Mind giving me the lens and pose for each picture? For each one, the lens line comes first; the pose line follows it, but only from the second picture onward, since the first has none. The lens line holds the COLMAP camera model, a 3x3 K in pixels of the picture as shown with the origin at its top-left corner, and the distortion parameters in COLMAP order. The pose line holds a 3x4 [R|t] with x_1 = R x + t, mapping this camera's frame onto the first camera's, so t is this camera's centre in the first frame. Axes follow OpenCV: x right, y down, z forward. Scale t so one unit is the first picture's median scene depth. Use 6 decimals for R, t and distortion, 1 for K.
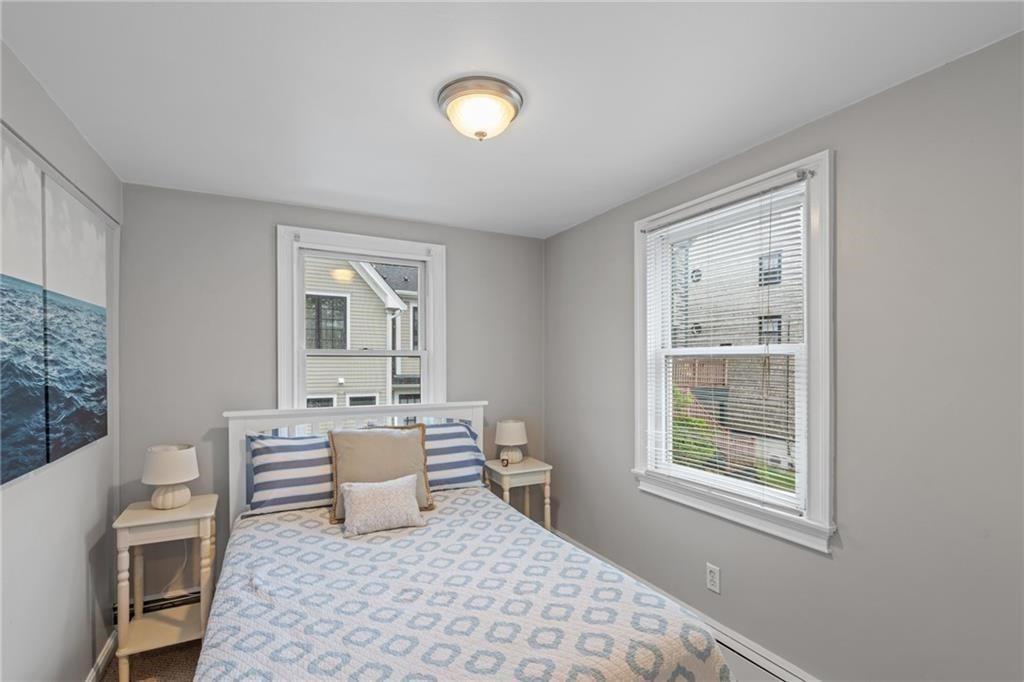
lens RADIAL K [[469.9, 0, 528.9], [0, 469.9, 361.6], [0, 0, 1]] dist [-0.007014, 0.003270]
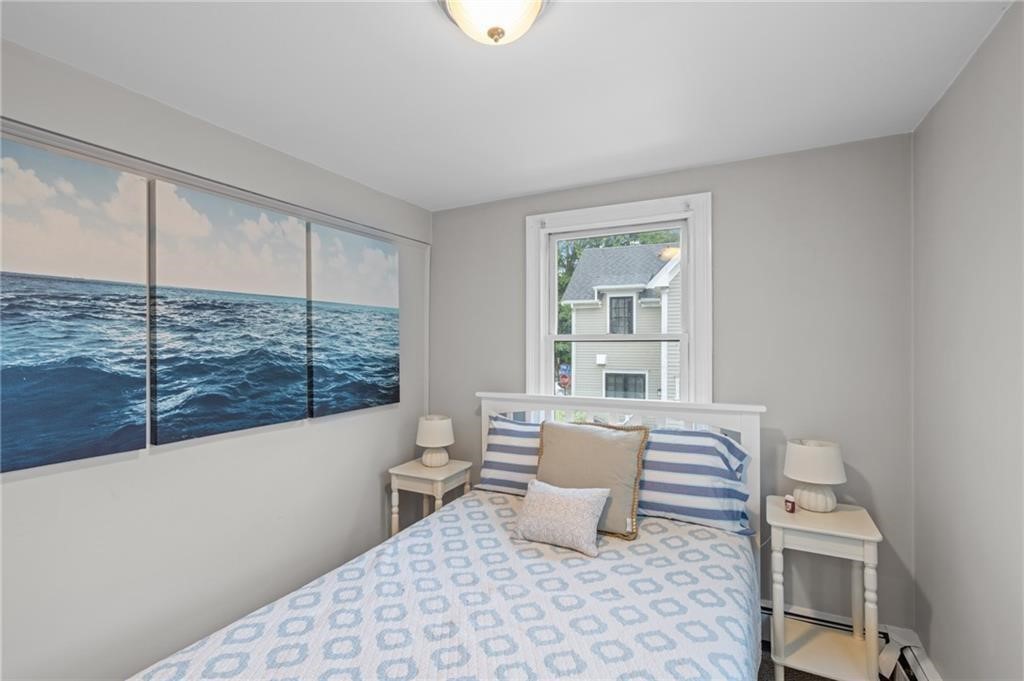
lens RADIAL K [[469.9, 0, 513.7], [0, 469.9, 341.0], [0, 0, 1]] dist [-0.007014, 0.003270]
pose [[0.564321, -0.008133, -0.825516, 0.394548], [0.003162, 0.999965, -0.007689, -0.008430], [0.825550, 0.001729, 0.564327, 0.491505]]
